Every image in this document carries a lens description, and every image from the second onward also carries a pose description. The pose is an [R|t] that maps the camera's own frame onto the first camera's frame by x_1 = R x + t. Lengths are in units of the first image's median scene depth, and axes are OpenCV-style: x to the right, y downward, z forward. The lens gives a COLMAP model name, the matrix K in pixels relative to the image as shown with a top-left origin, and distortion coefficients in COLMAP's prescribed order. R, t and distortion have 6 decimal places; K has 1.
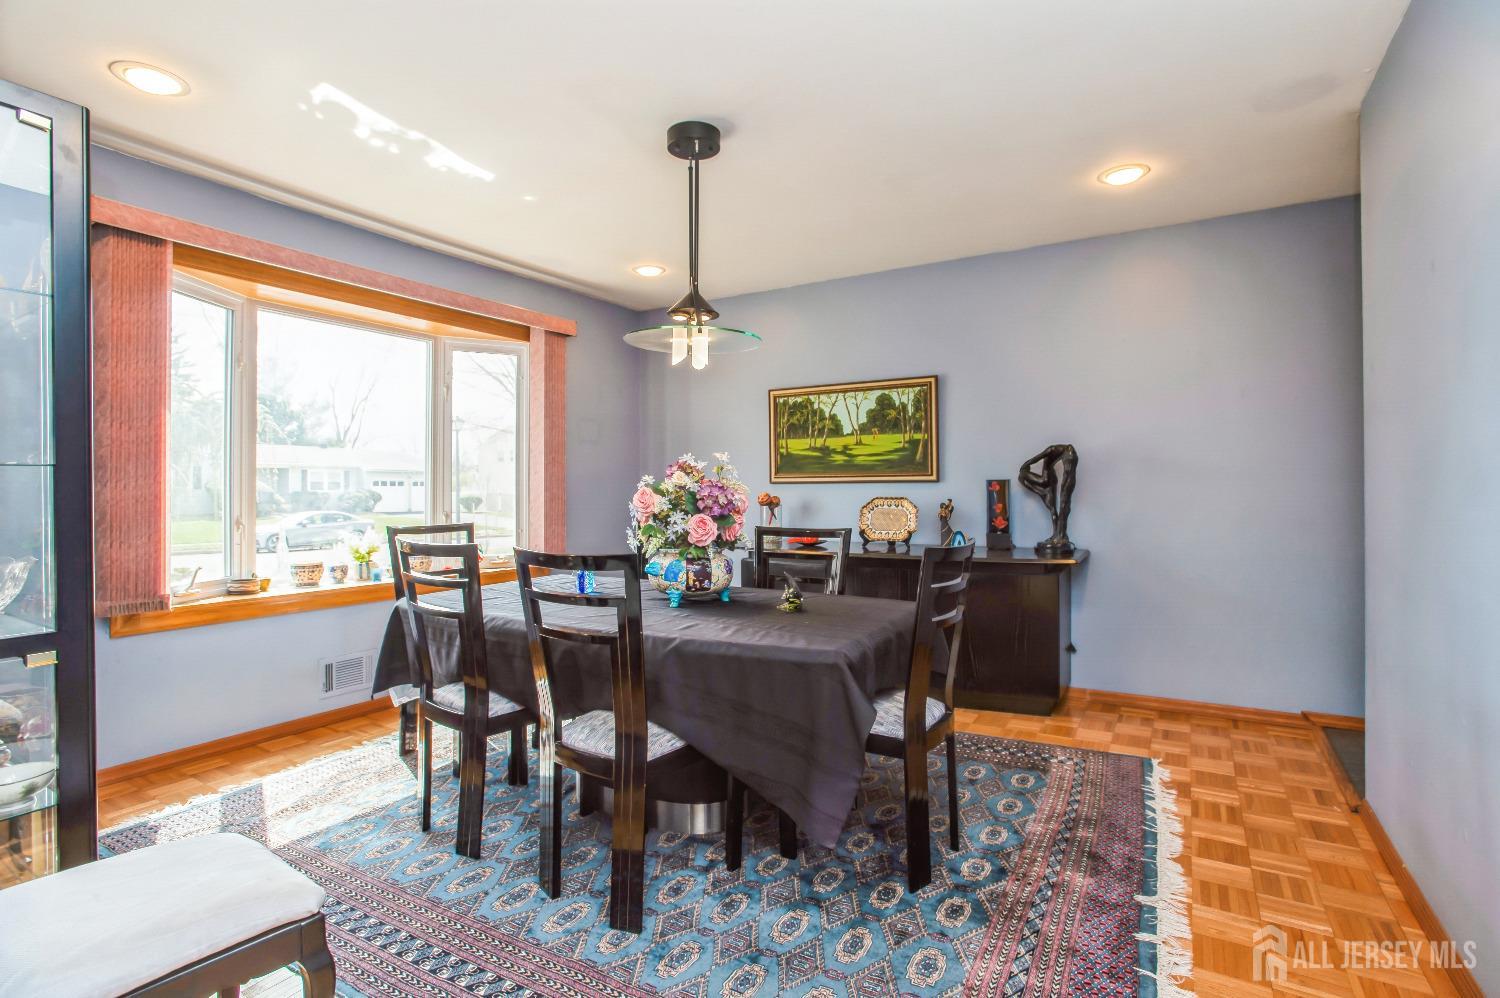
lens RADIAL K [[734.7, 0, 759.4], [0, 734.7, 495.1], [0, 0, 1]] dist [0.000800, -0.005846]
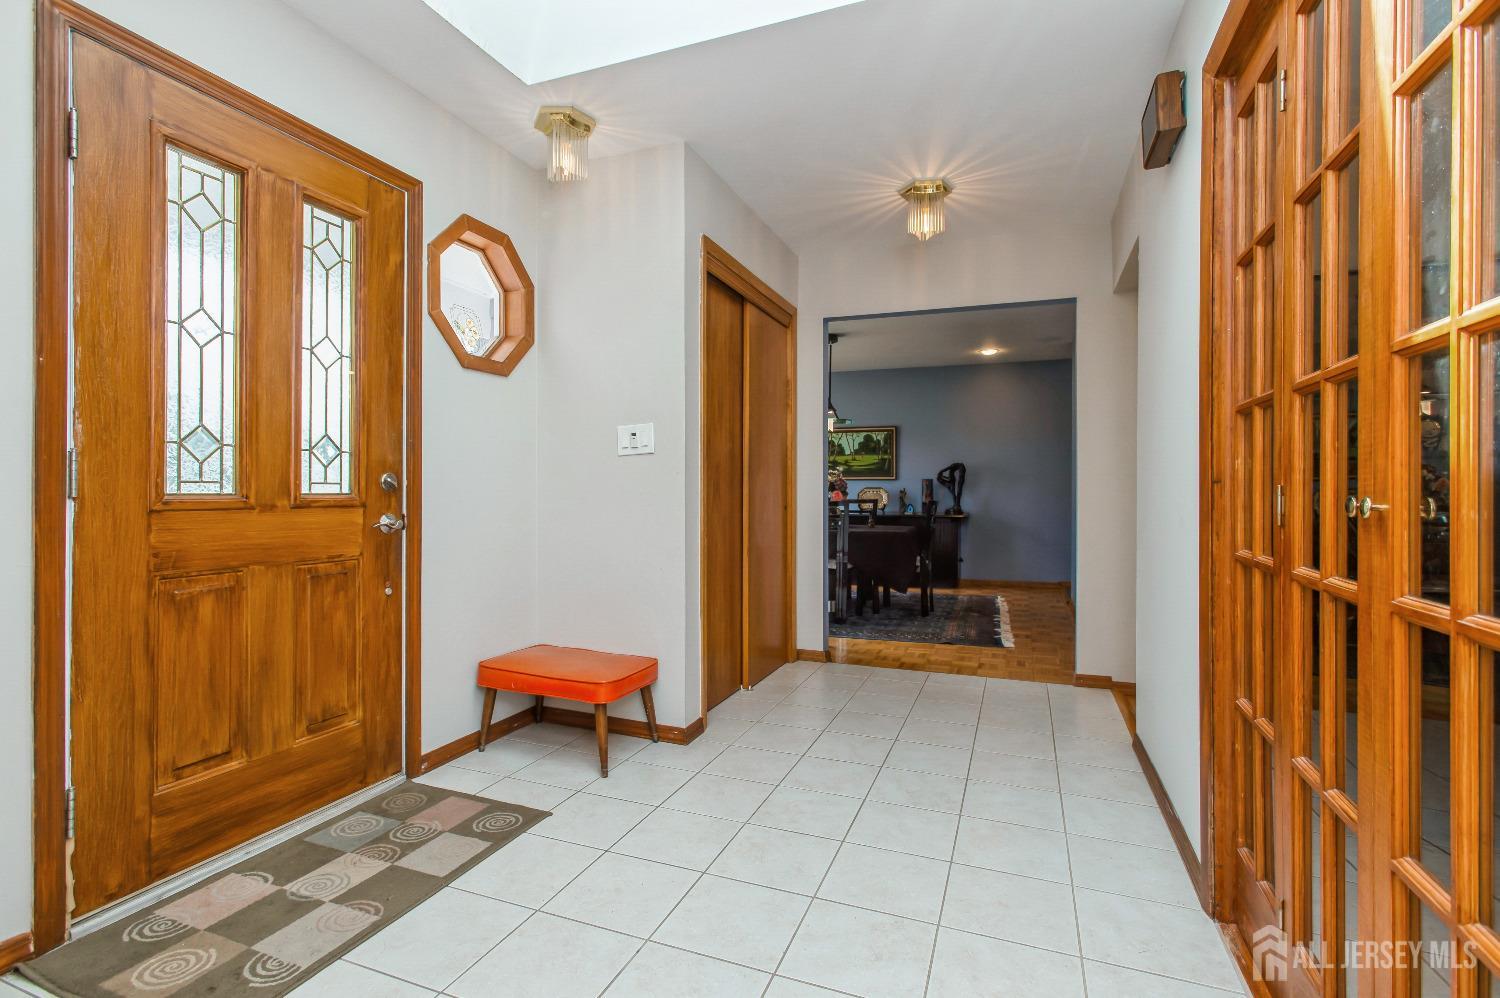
lens RADIAL K [[734.7, 0, 740.5], [0, 734.7, 497.9], [0, 0, 1]] dist [0.000800, -0.005846]
pose [[0.983964, 0.003503, 0.178331, -0.534934], [-0.004734, 0.999968, 0.006478, 0.019901], [-0.178302, -0.007218, 0.983949, -0.894298]]
